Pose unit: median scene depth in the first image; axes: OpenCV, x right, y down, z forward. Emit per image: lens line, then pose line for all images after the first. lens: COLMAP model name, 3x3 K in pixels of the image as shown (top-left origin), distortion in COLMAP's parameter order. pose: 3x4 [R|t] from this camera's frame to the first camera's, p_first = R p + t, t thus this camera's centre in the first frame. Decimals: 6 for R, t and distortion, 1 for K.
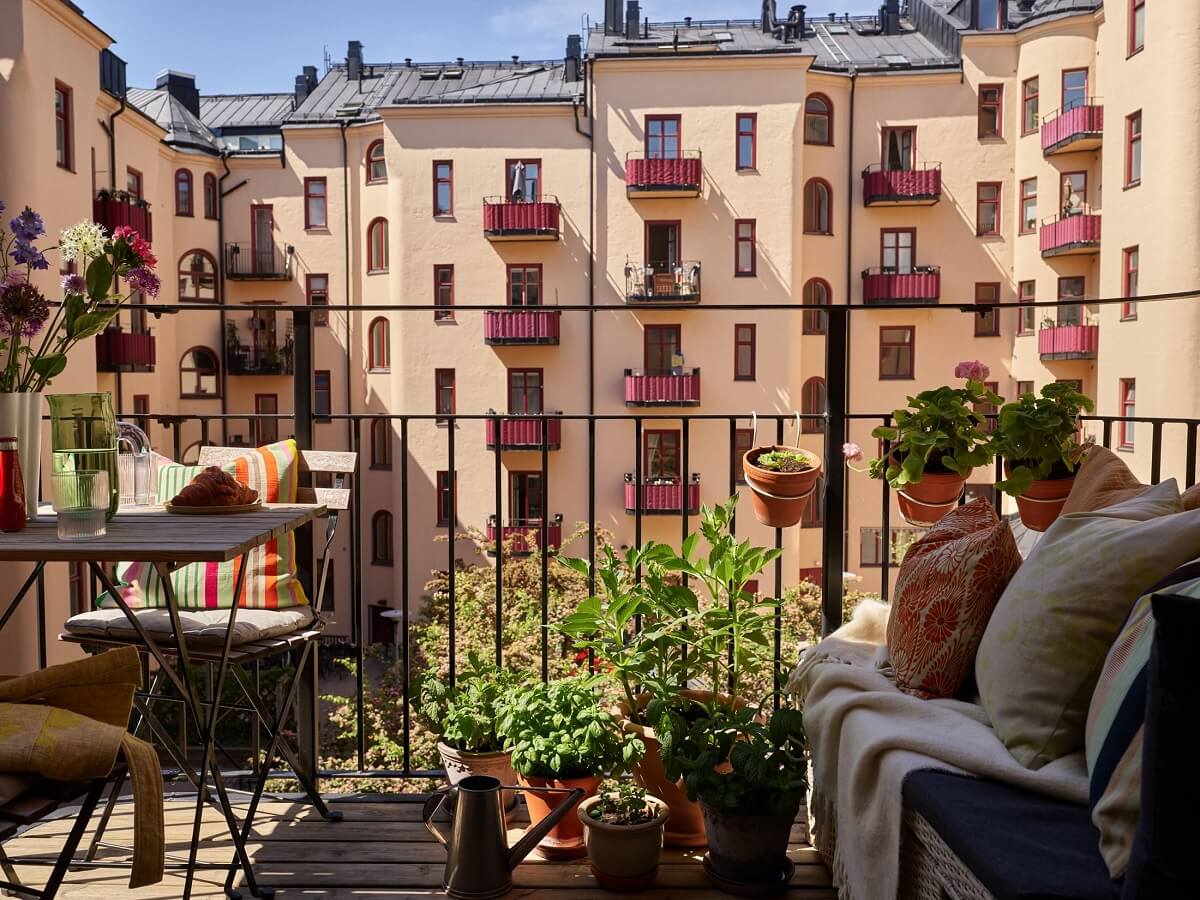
lens RADIAL K [[1035.4, 0, 633.7], [0, 1035.4, 451.3], [0, 0, 1]] dist [-0.019380, 0.005131]
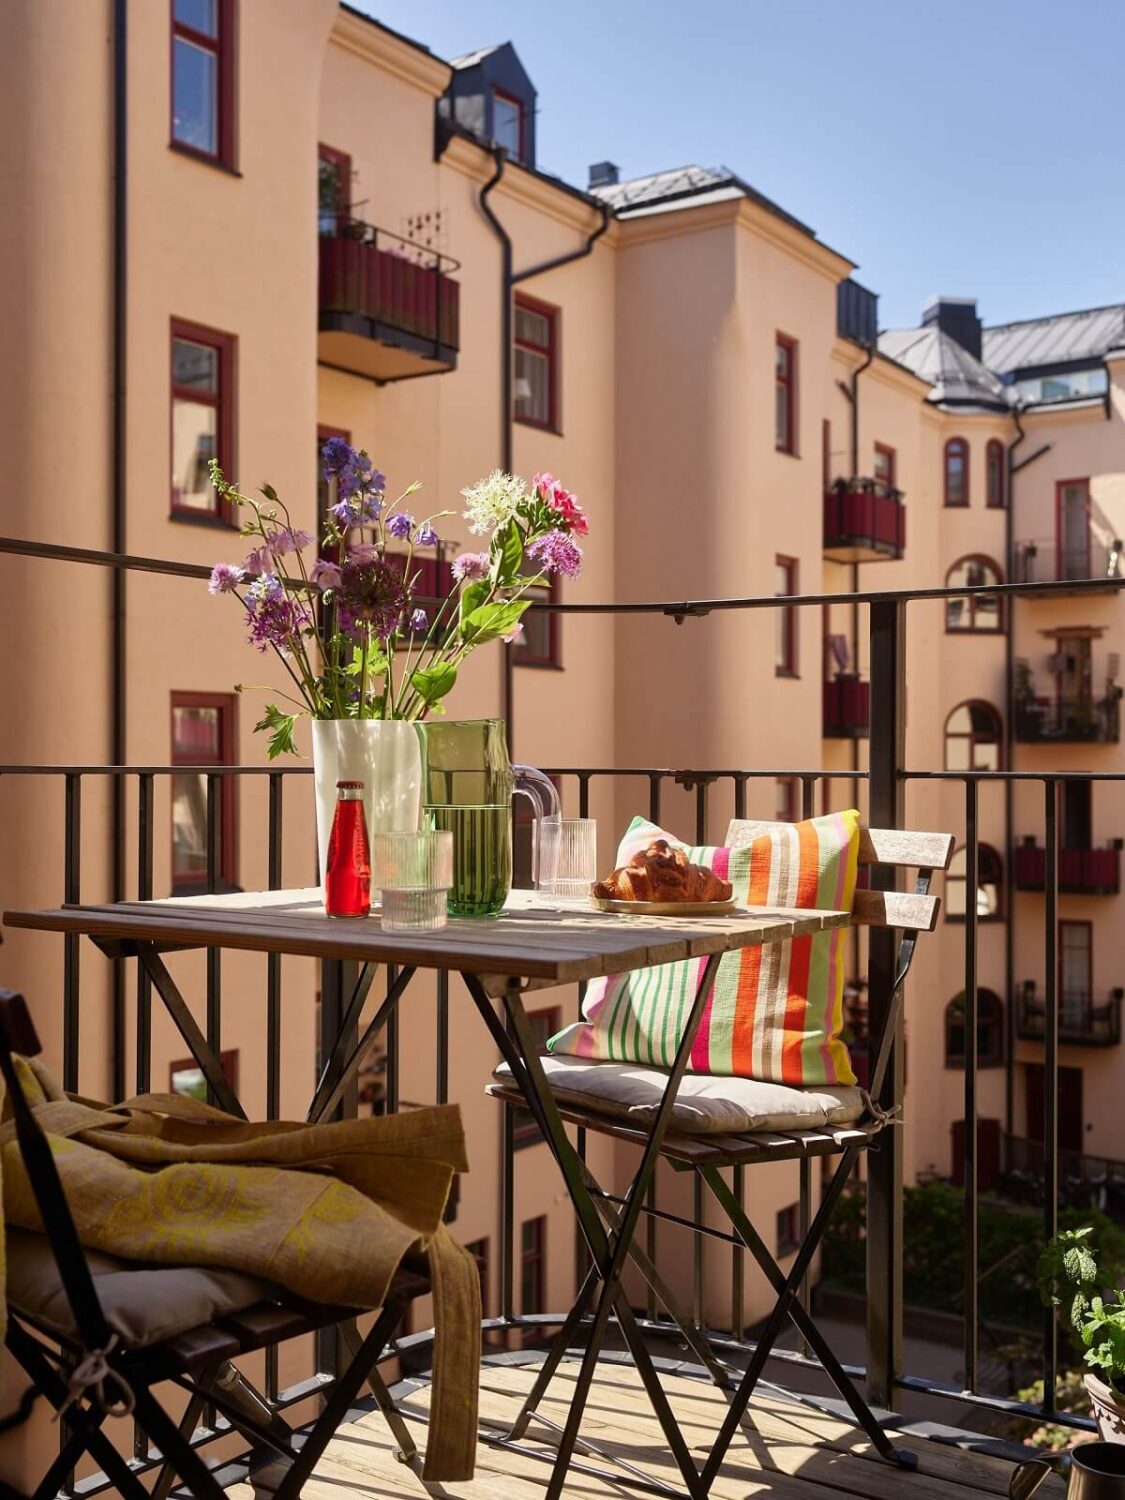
lens RADIAL K [[1657.3, 0, 604.4], [0, 1657.3, 745.8], [0, 0, 1]] dist [-0.008481, 0.008417]
pose [[0.815960, -0.005818, -0.578079, 0.115204], [-0.035411, 0.997569, -0.060023, 0.014724], [0.577022, 0.069446, 0.813770, 0.119447]]
